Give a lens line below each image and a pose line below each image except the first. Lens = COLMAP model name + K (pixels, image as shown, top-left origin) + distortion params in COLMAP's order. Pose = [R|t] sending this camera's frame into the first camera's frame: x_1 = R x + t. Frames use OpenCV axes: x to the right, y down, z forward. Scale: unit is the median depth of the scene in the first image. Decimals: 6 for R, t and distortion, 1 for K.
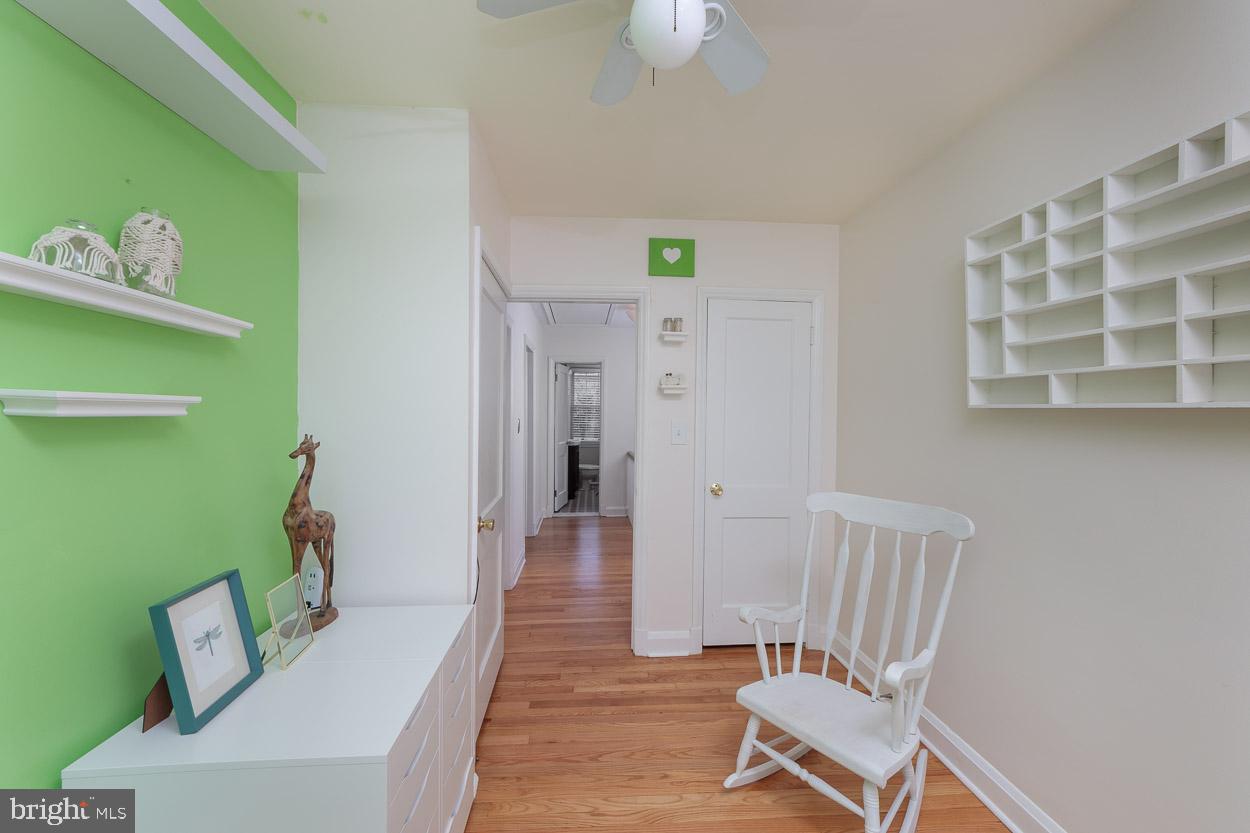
lens RADIAL K [[492.8, 0, 625.0], [0, 492.8, 416.5], [0, 0, 1]] dist [0.000310, 0.000101]
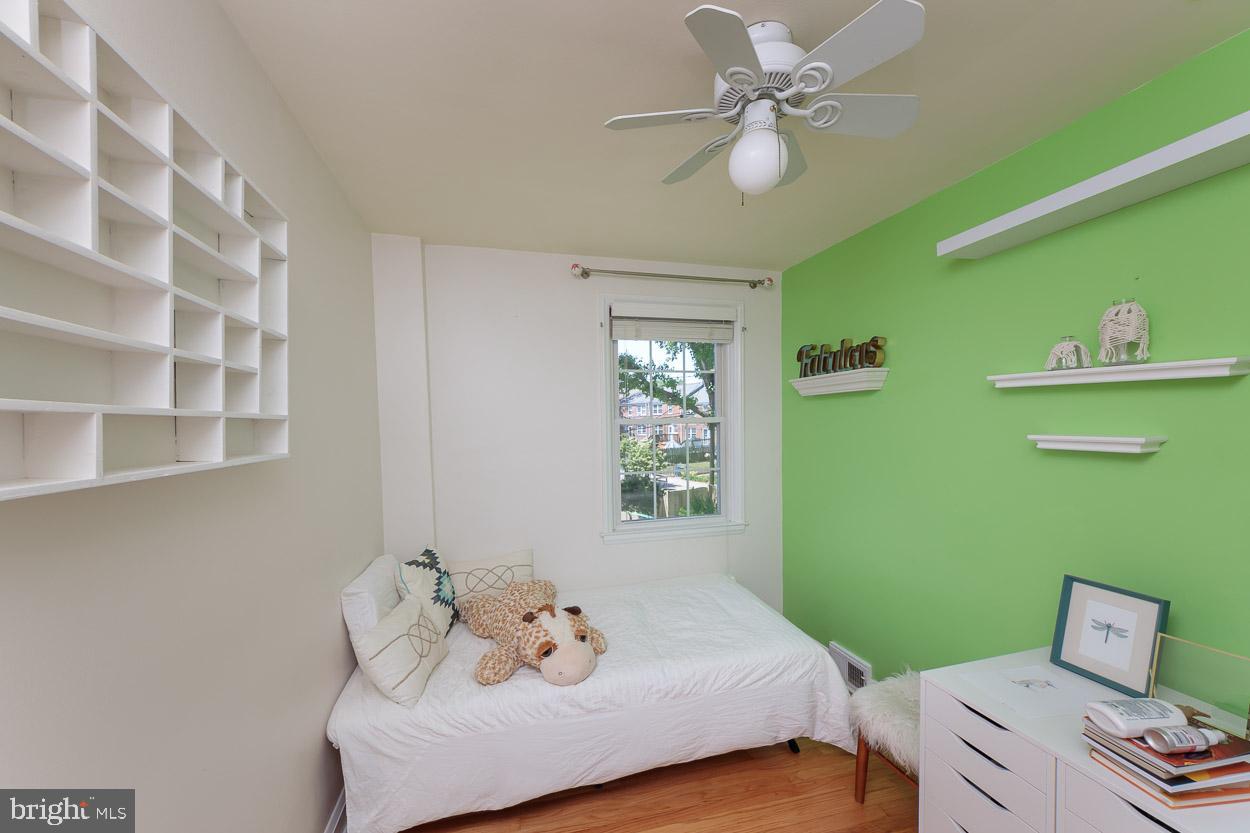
lens RADIAL K [[492.8, 0, 625.0], [0, 492.8, 416.5], [0, 0, 1]] dist [0.000310, 0.000101]
pose [[-0.979213, 0.003512, -0.202805, 0.637338], [0.003945, 0.999991, -0.001731, -0.103125], [0.202797, -0.002495, -0.979218, 1.986634]]
